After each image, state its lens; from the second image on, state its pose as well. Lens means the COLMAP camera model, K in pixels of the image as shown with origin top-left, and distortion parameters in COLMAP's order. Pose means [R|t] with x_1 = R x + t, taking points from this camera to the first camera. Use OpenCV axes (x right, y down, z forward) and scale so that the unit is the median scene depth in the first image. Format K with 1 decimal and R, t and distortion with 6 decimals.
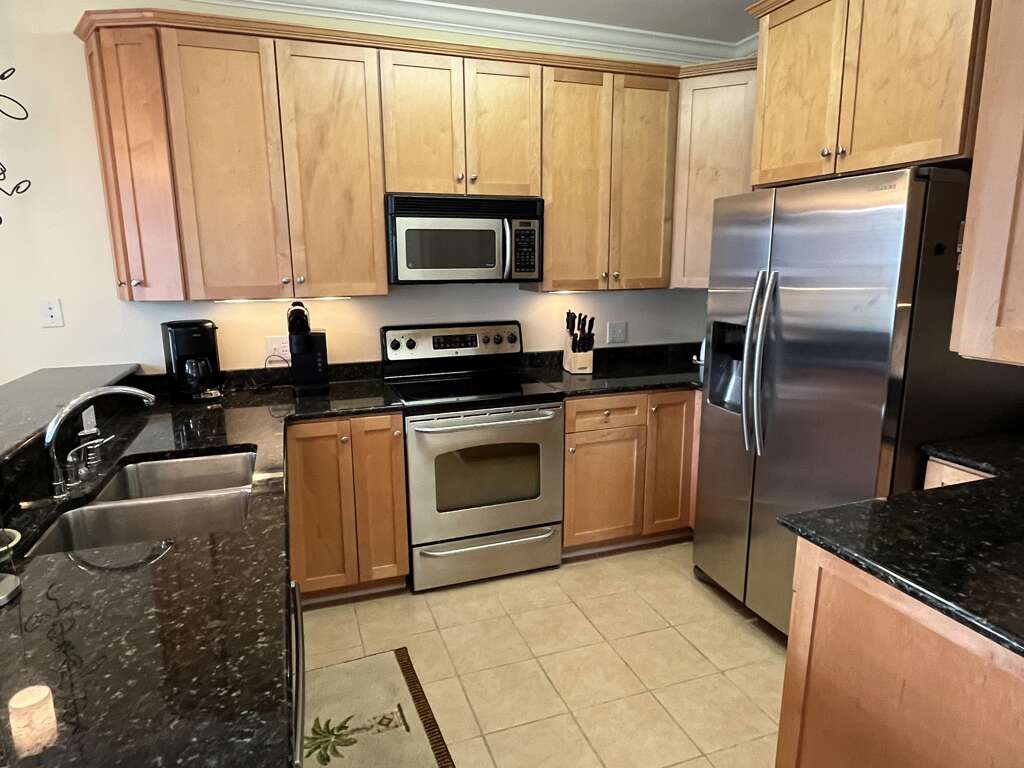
lens RADIAL K [[616.3, 0, 506.7], [0, 616.3, 380.0], [0, 0, 1]] dist [0.005919, -0.000758]
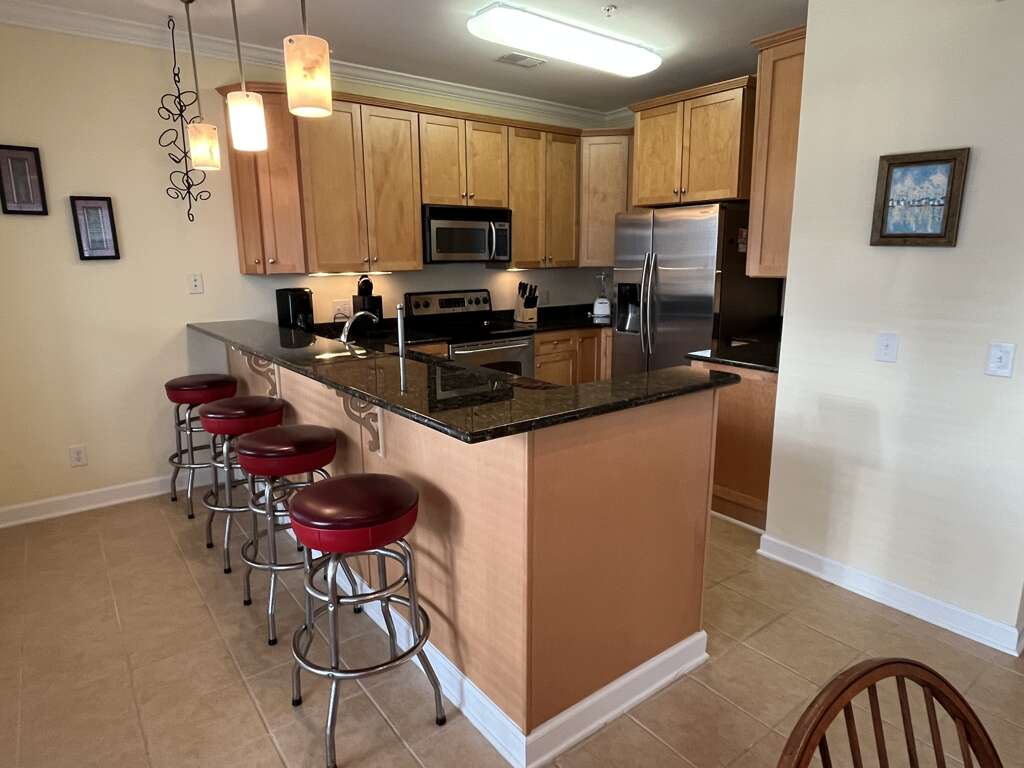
lens RADIAL K [[616.3, 0, 511.1], [0, 616.3, 383.5], [0, 0, 1]] dist [0.005919, -0.000758]
pose [[0.951516, -0.061104, 0.301468, -0.453295], [0.058262, 0.998131, 0.018418, 0.126004], [-0.302030, 0.000039, 0.953298, -0.521410]]
